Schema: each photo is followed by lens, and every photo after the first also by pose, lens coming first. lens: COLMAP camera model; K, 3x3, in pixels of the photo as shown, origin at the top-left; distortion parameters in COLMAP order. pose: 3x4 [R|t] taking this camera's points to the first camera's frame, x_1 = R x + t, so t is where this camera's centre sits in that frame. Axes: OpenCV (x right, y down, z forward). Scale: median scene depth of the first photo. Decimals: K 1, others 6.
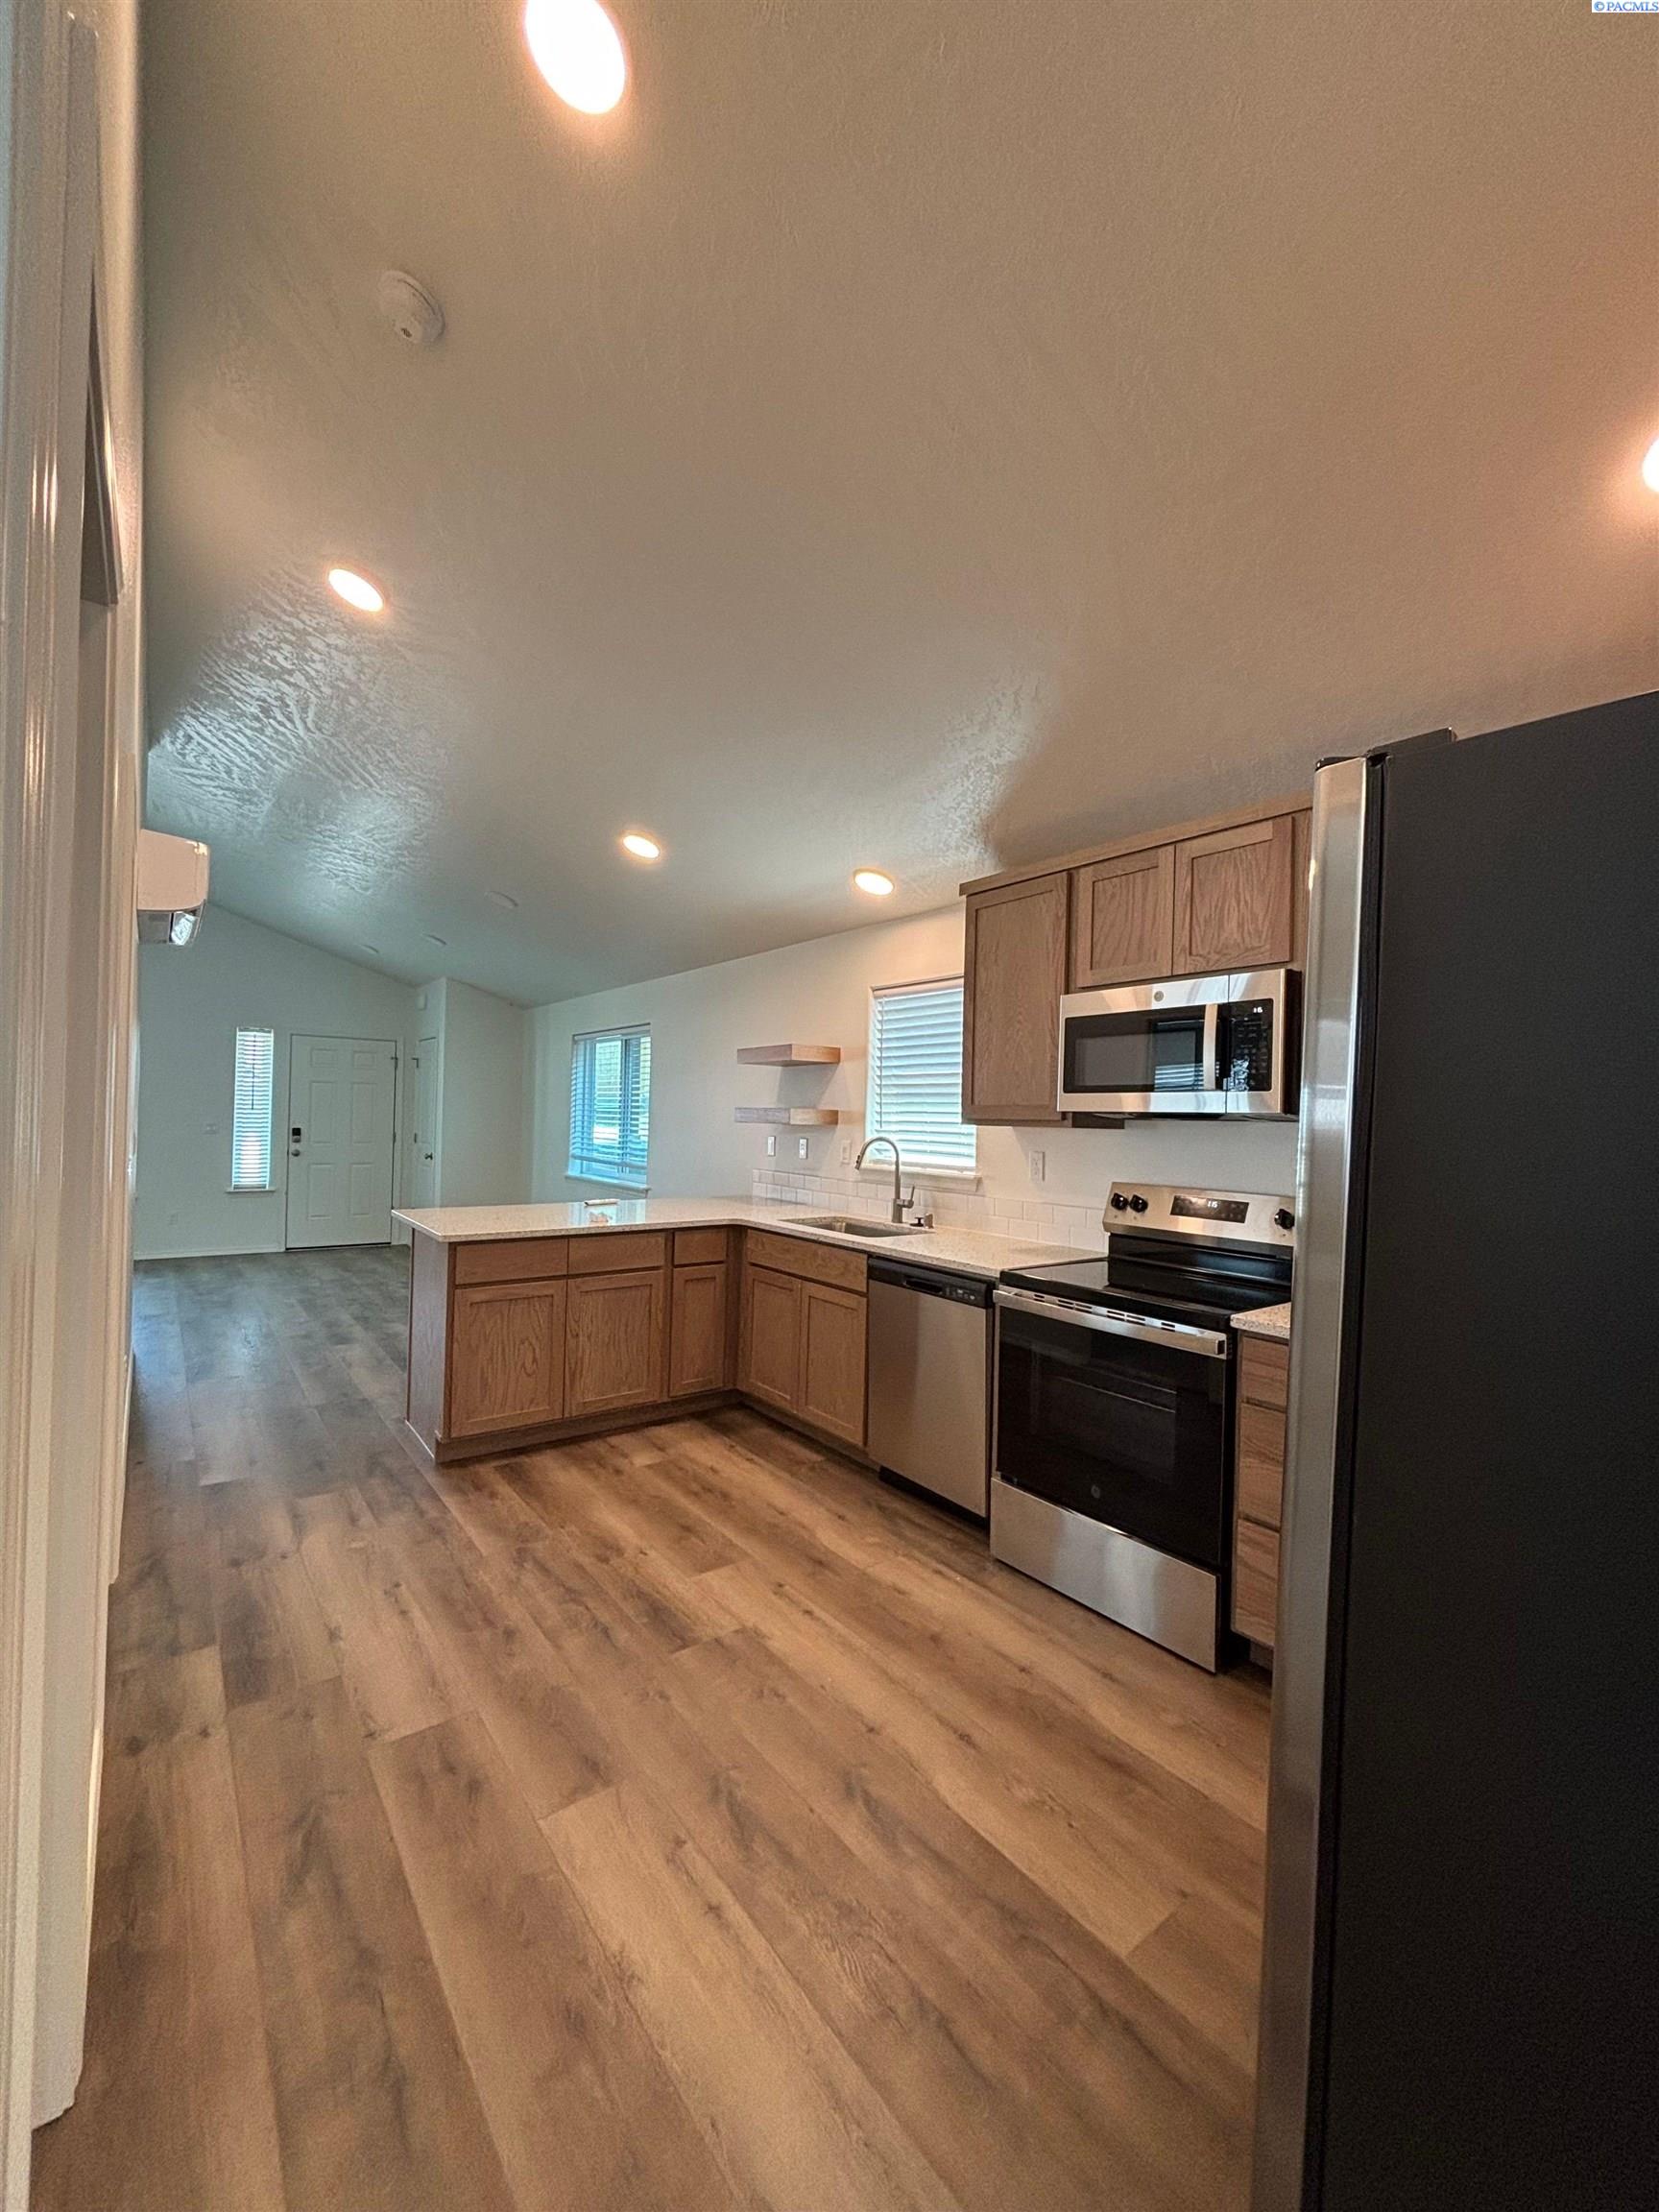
lens RADIAL K [[891.7, 0, 818.6], [0, 891.7, 1112.4], [0, 0, 1]] dist [0.000000, 0.000004]
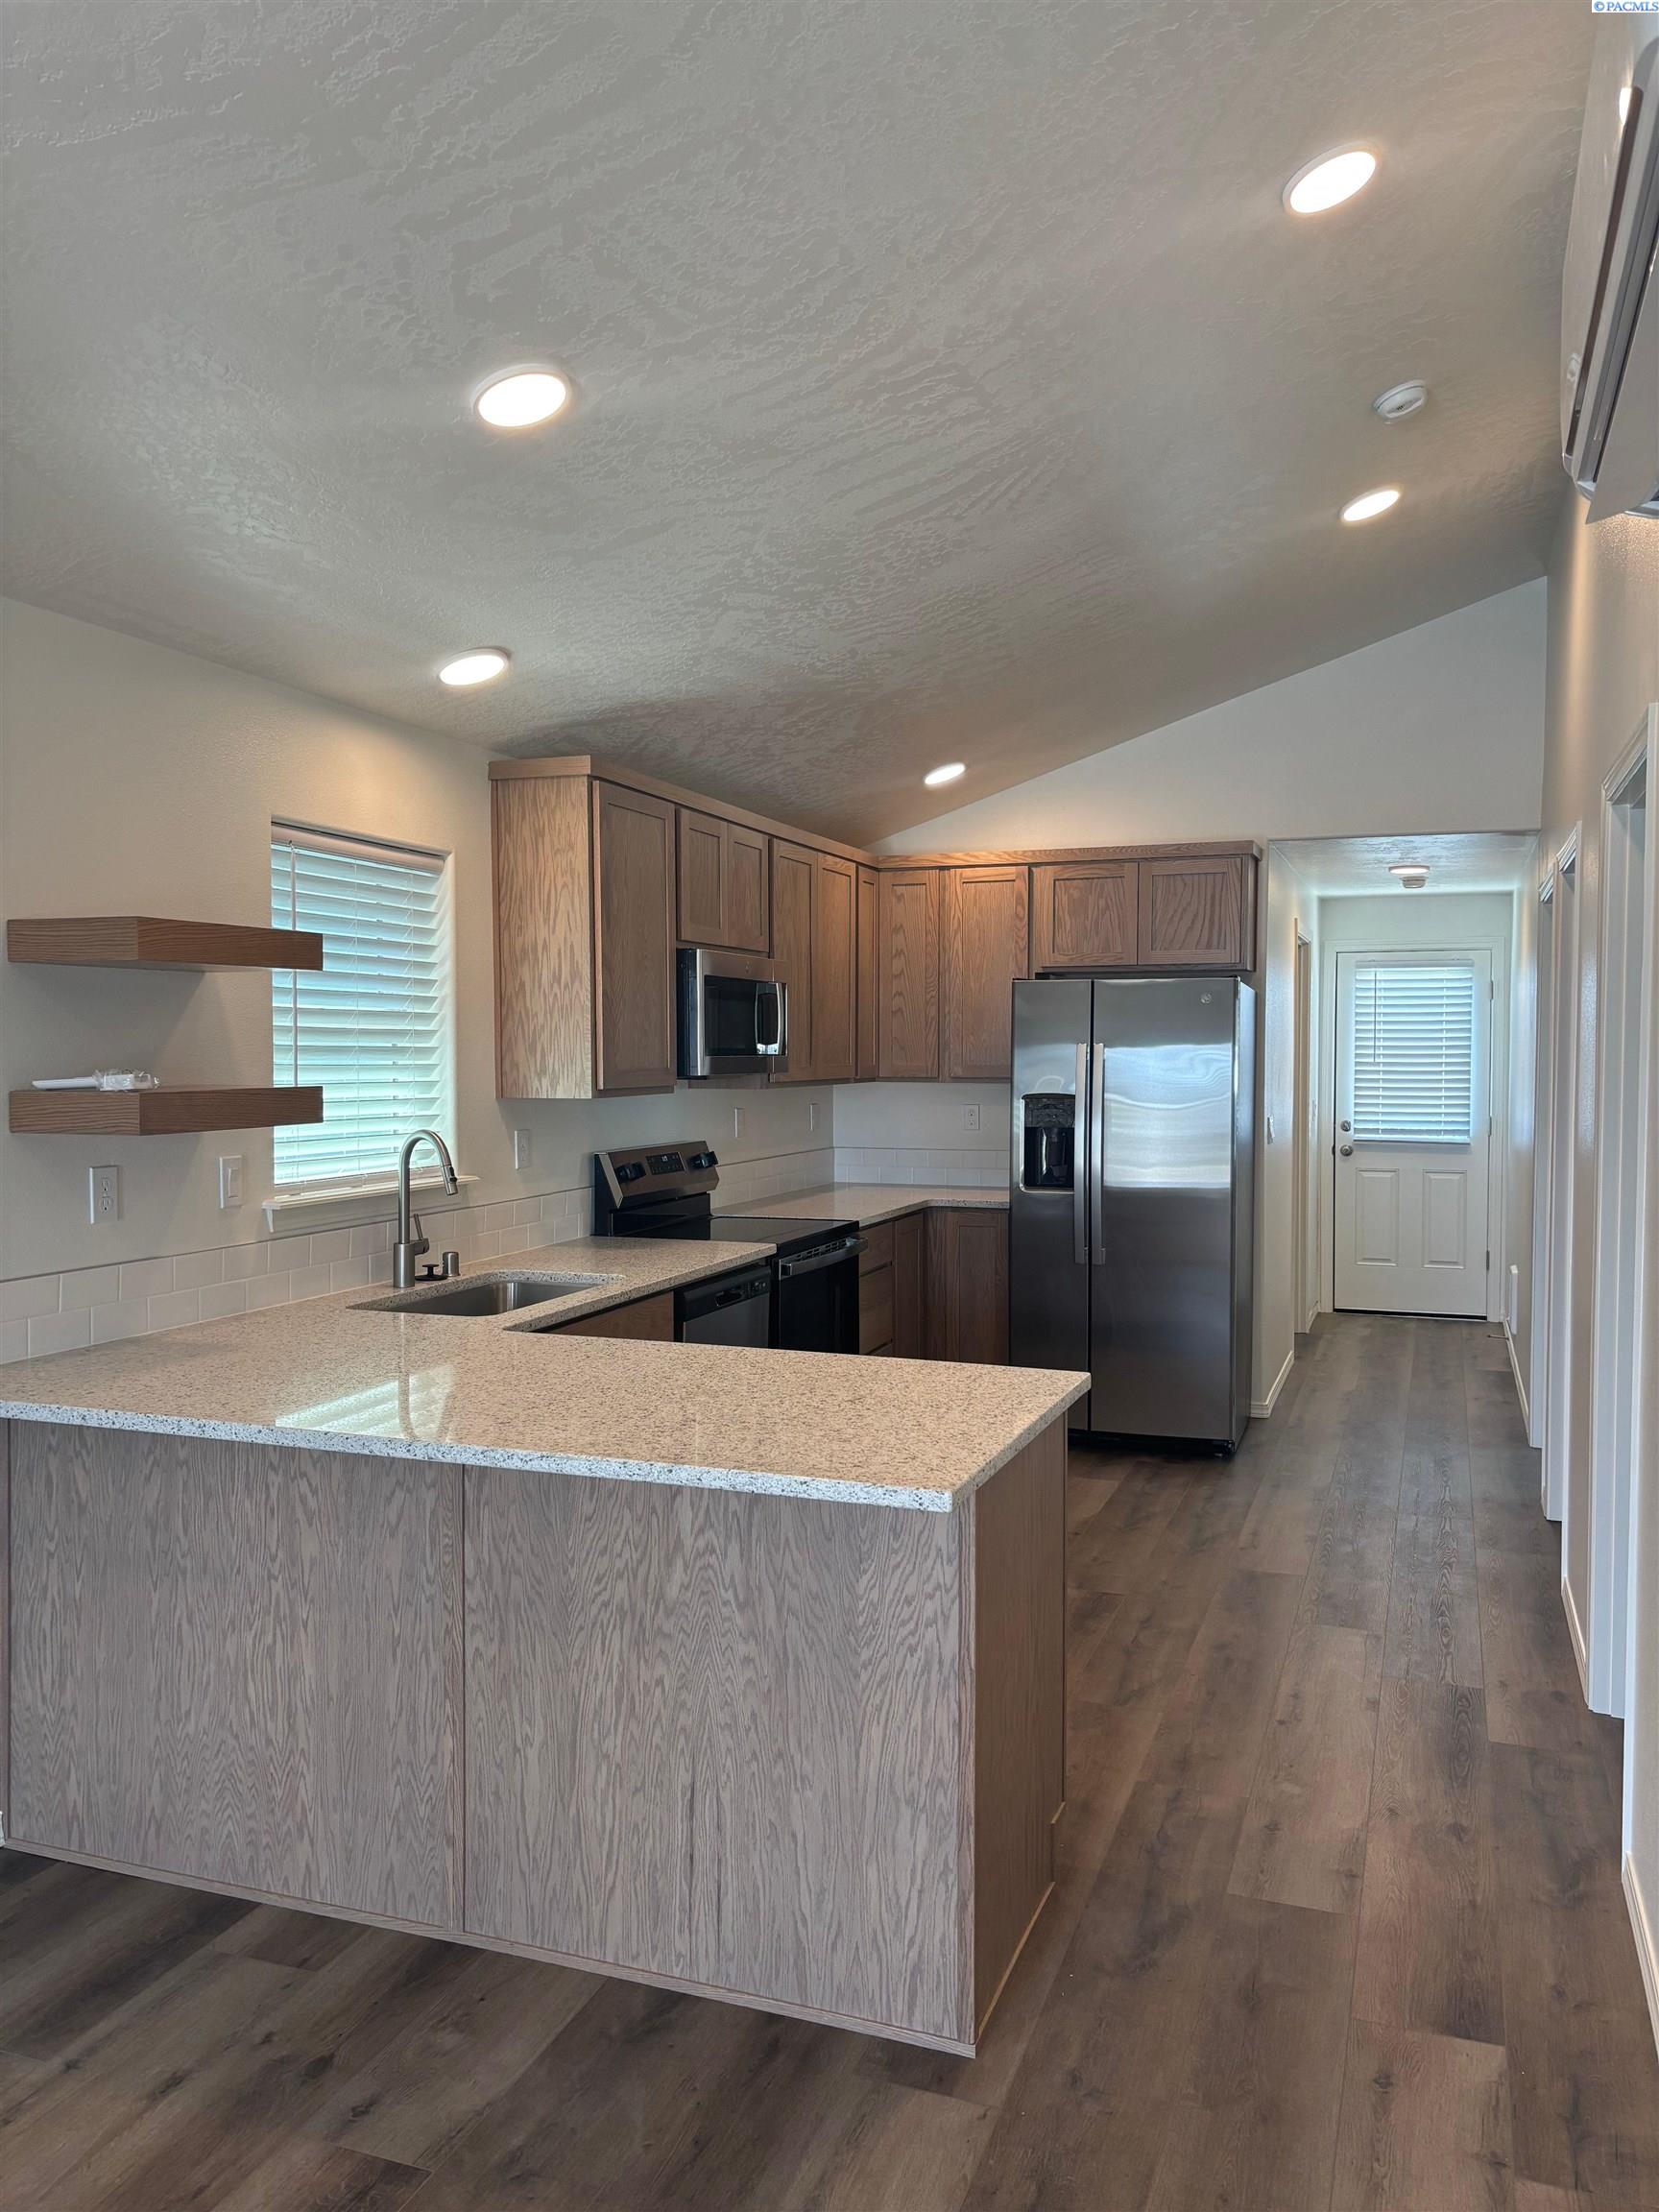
lens RADIAL K [[1652.9, 0, 825.2], [0, 1652.9, 1111.7], [0, 0, 1]] dist [-0.000962, 0.002412]
pose [[-0.541573, -0.059811, 0.838523, -1.309973], [-0.024514, 0.998165, 0.055365, -0.066812], [-0.840296, 0.009428, -0.542046, 1.928255]]
